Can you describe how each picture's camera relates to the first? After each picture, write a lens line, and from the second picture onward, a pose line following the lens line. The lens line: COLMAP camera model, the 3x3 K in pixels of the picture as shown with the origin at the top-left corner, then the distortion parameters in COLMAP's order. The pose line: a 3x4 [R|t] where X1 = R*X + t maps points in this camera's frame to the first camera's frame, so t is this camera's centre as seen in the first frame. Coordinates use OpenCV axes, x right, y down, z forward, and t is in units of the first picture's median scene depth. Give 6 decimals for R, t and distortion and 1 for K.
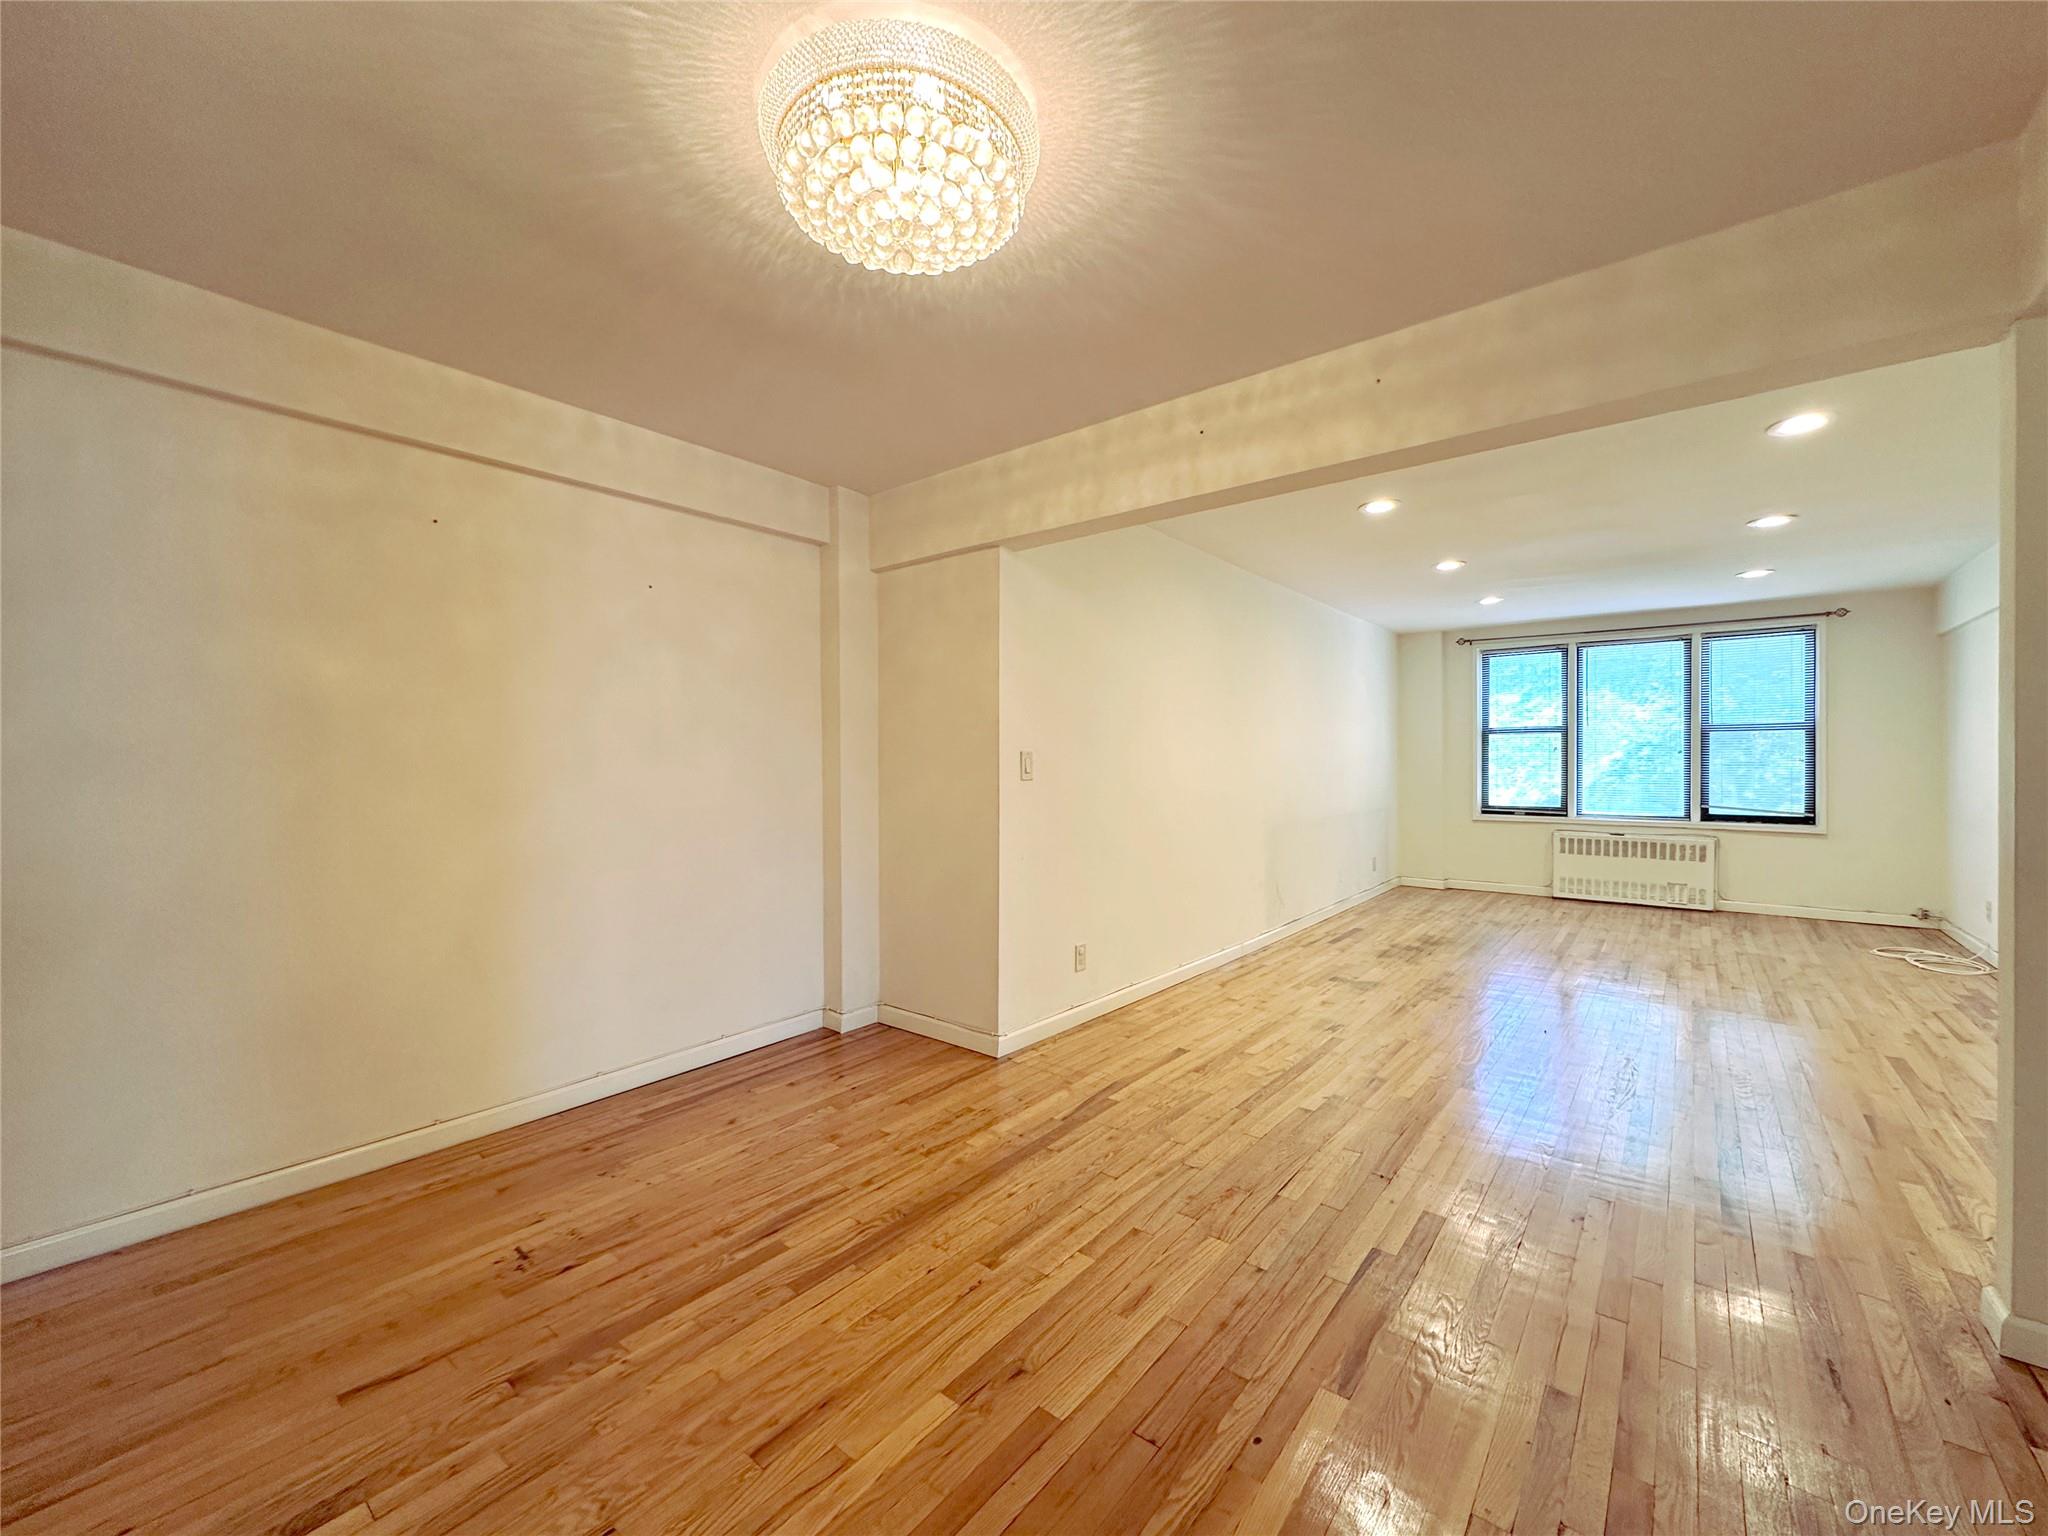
lens RADIAL K [[818.8, 0, 1023.8], [0, 818.8, 766.0], [0, 0, 1]] dist [-0.002842, 0.000748]
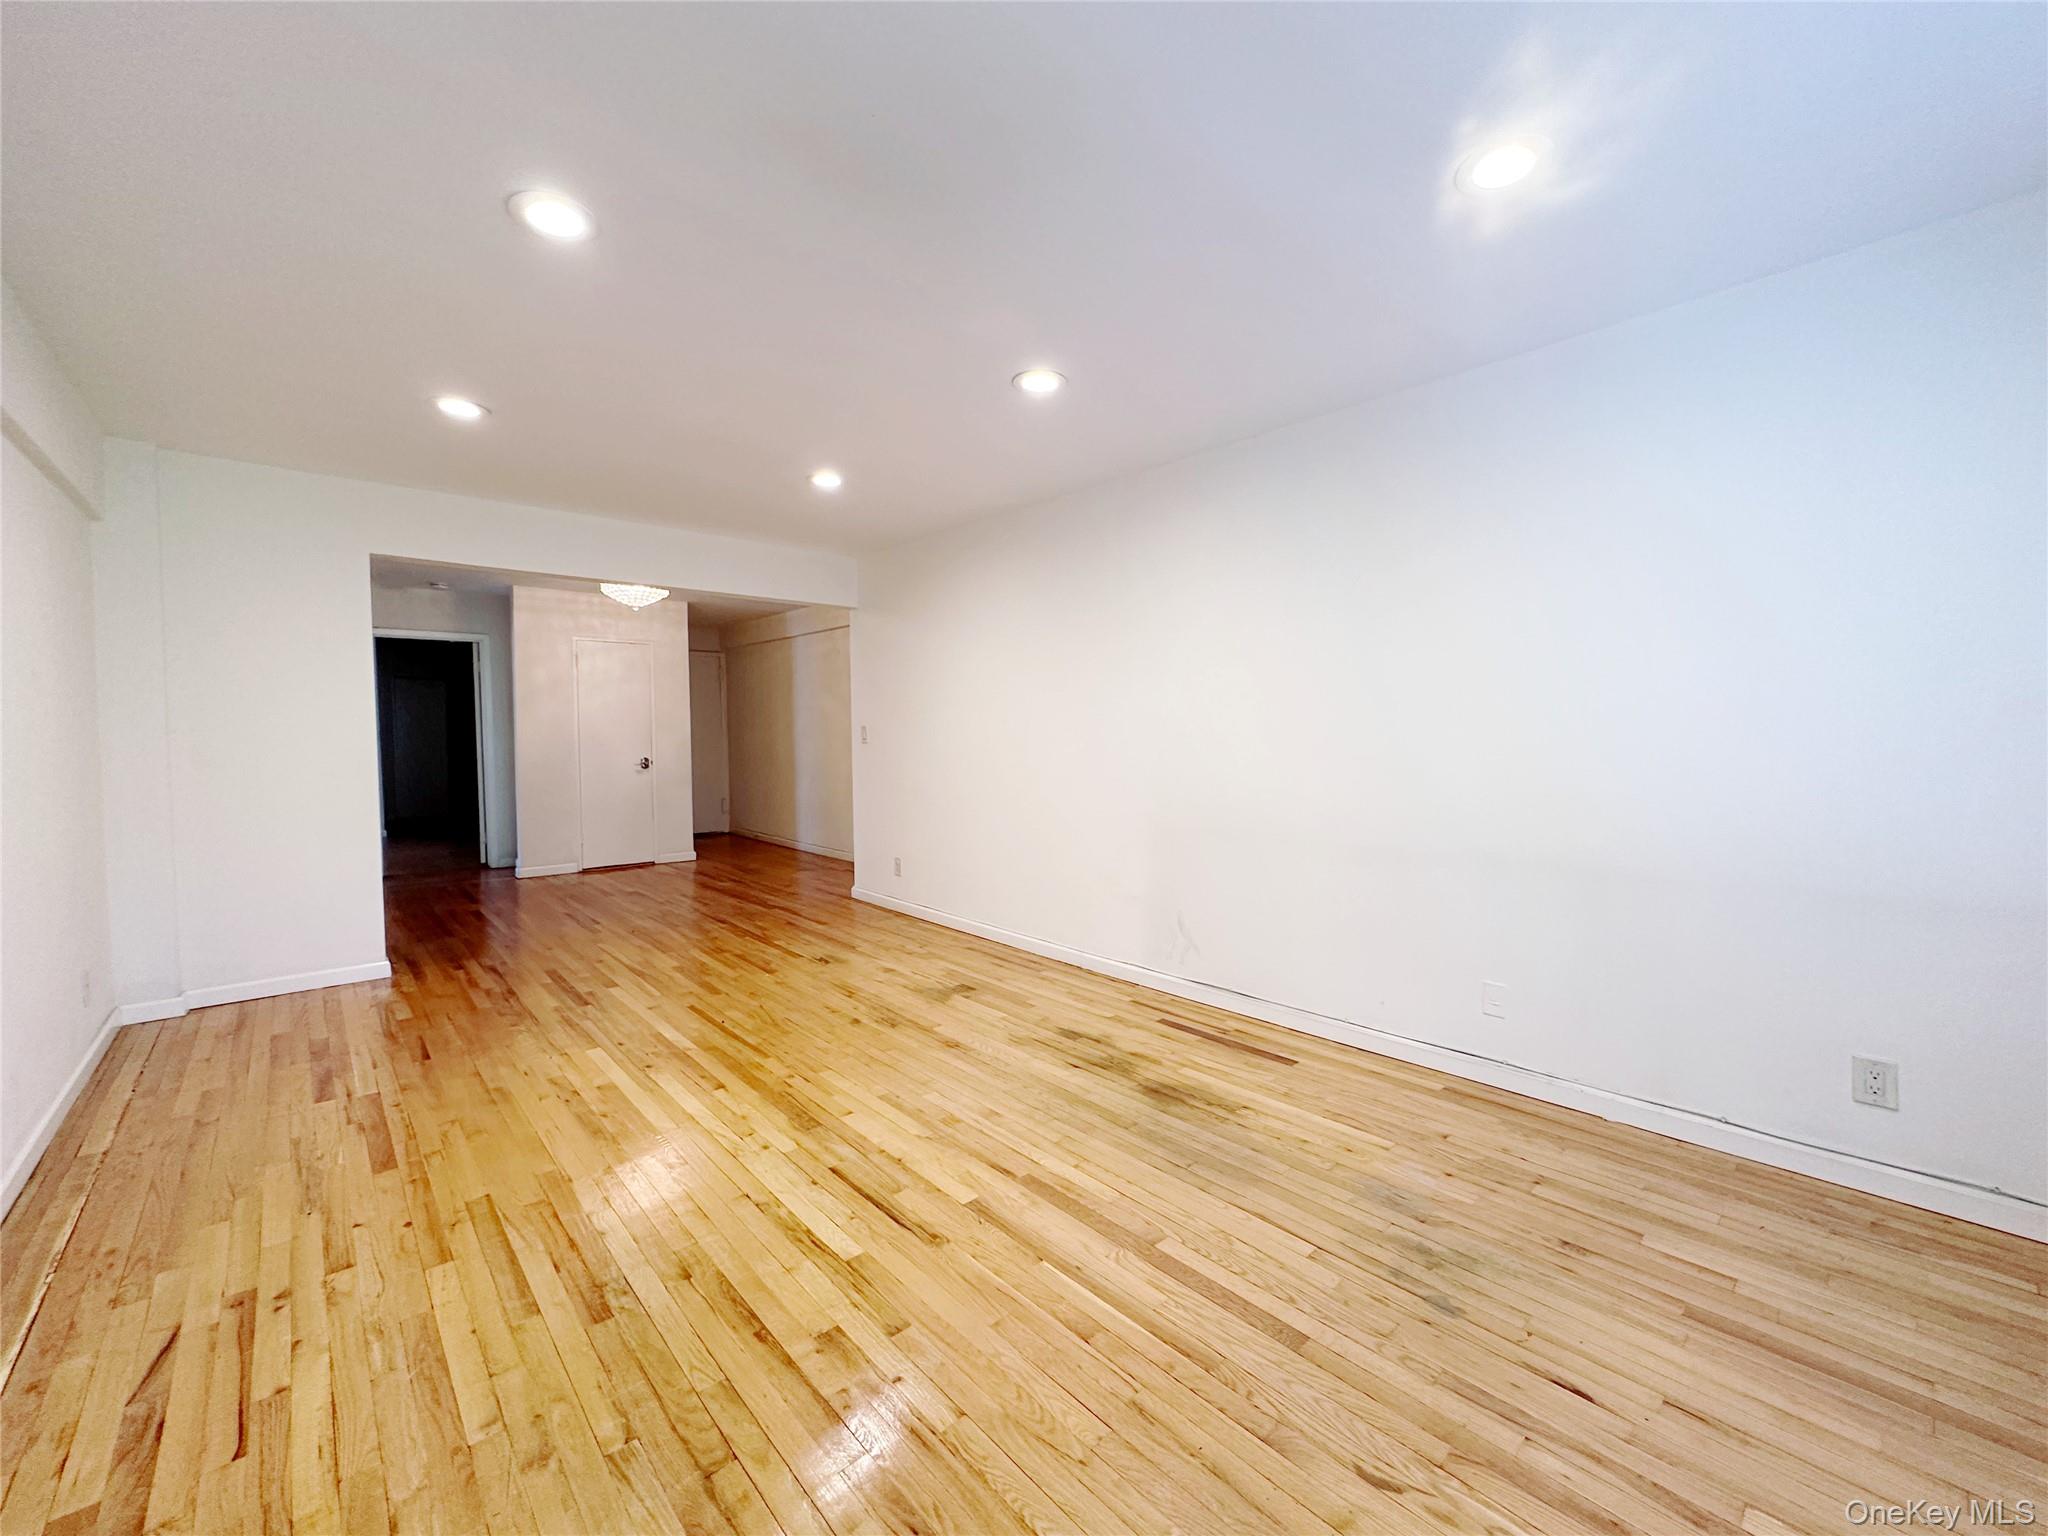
lens RADIAL K [[818.8, 0, 1028.0], [0, 818.8, 765.4], [0, 0, 1]] dist [-0.002842, 0.000748]
pose [[-0.152462, 0.044585, -0.987303, 2.106049], [0.001174, 0.998989, 0.044931, -0.015669], [0.988309, 0.005691, -0.152360, 2.089356]]
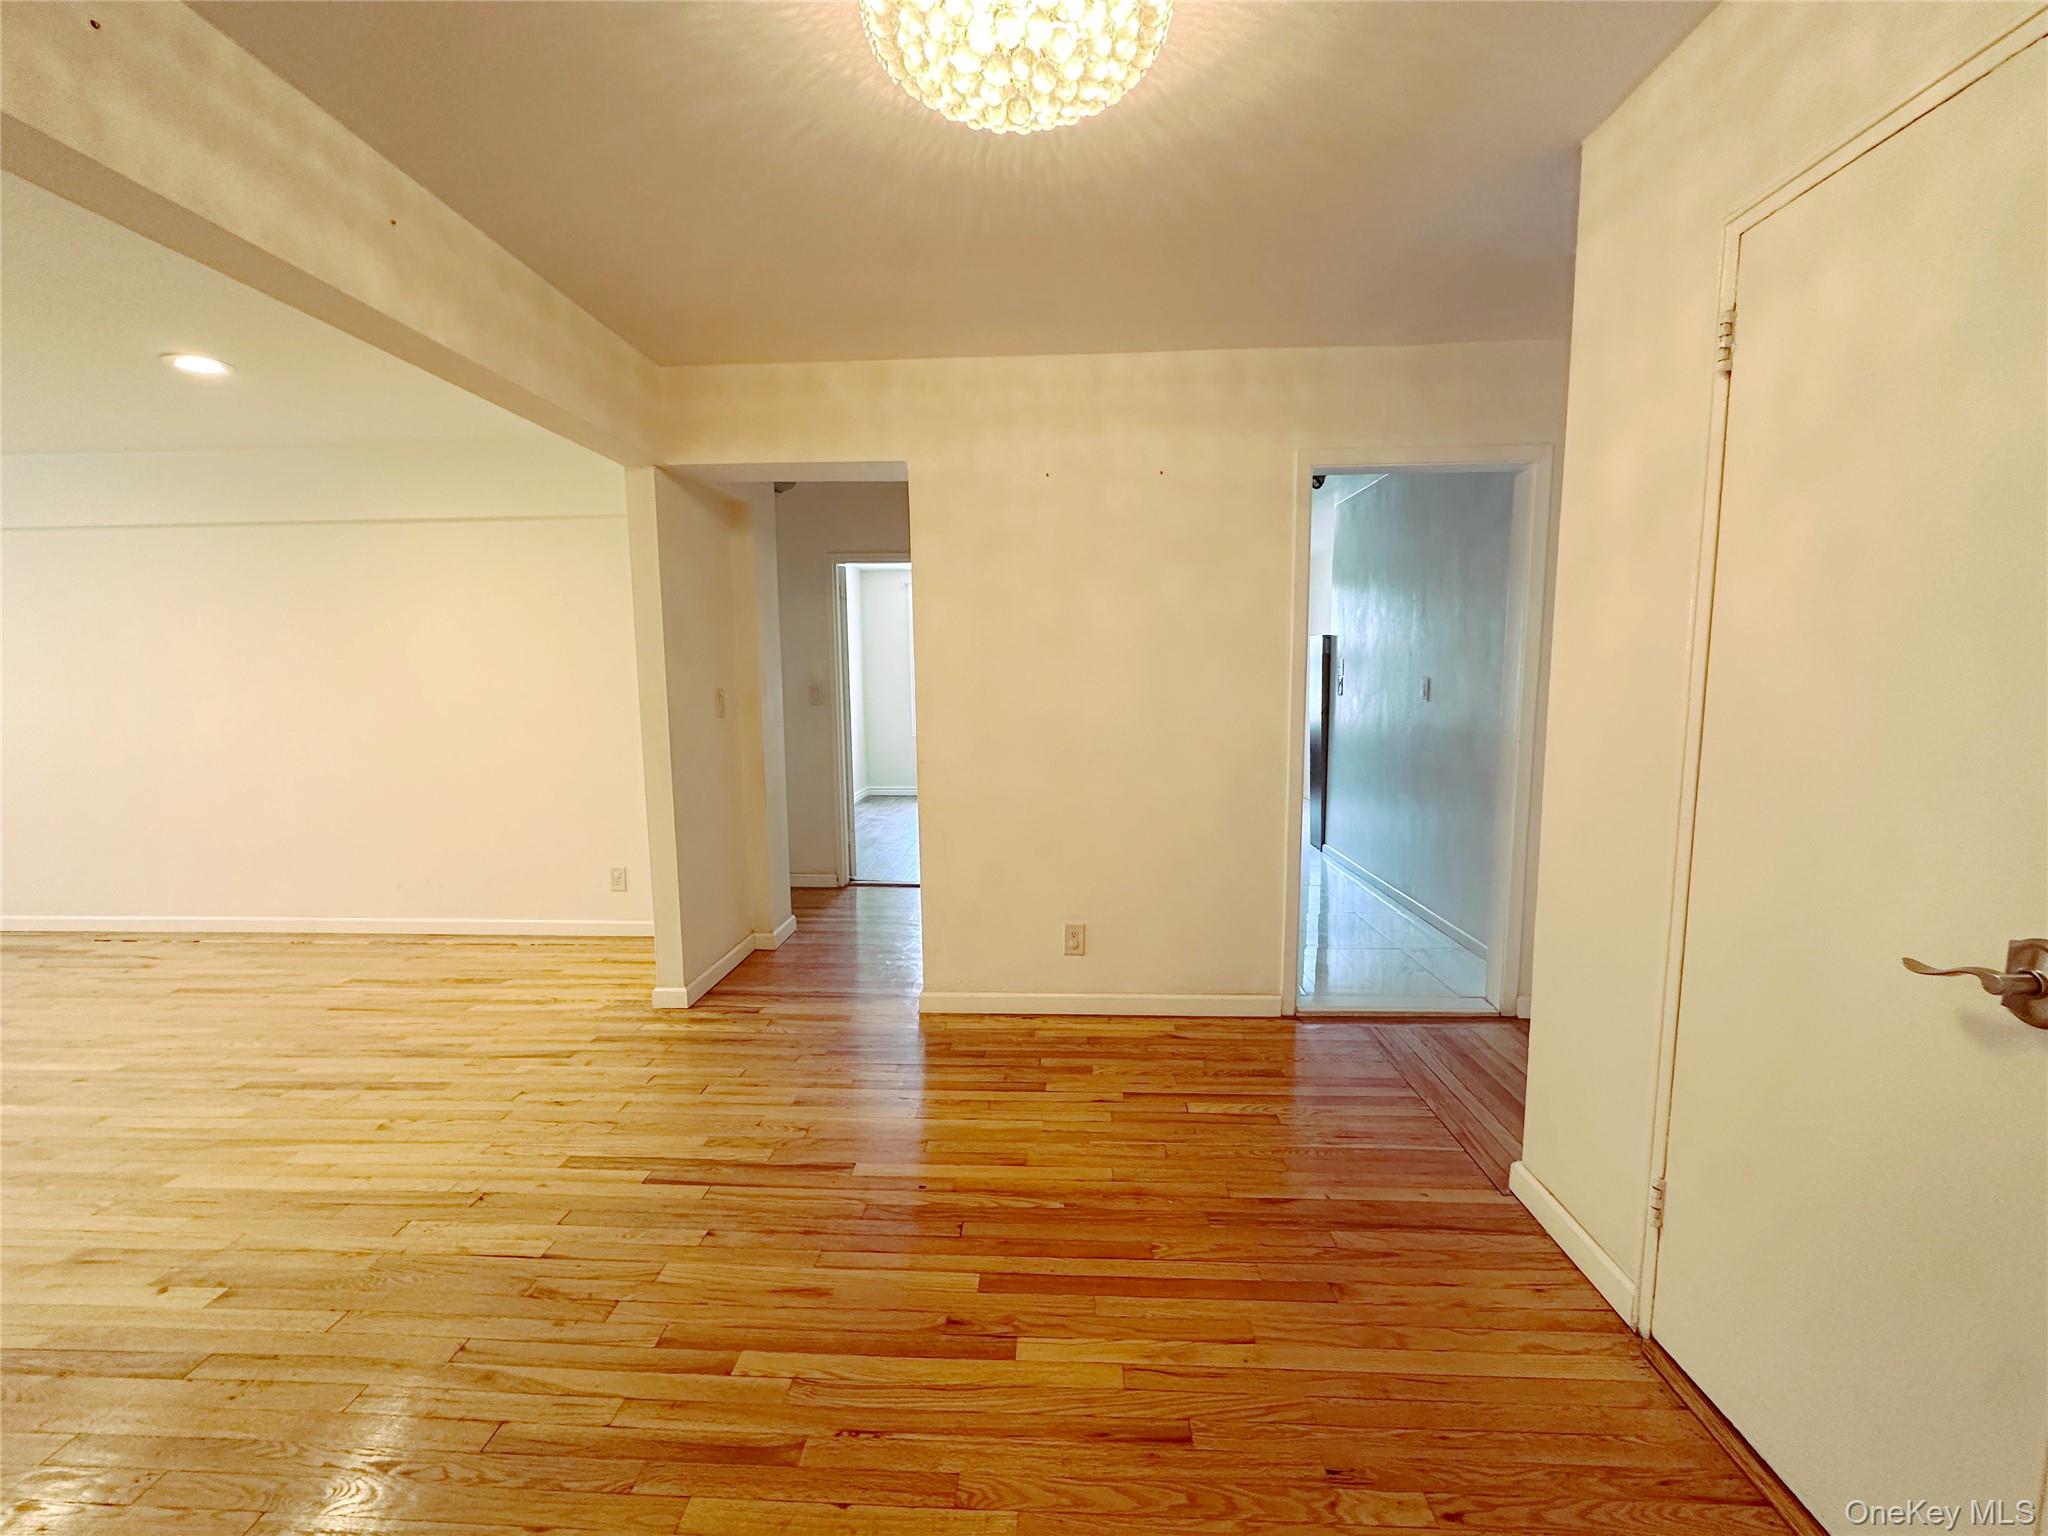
lens RADIAL K [[818.8, 0, 1025.4], [0, 818.8, 767.4], [0, 0, 1]] dist [-0.002842, 0.000748]
pose [[-0.588691, -0.081132, 0.804277, -0.508727], [0.014499, 0.993731, 0.110856, -0.037252], [-0.808228, 0.076921, -0.583824, 0.904911]]
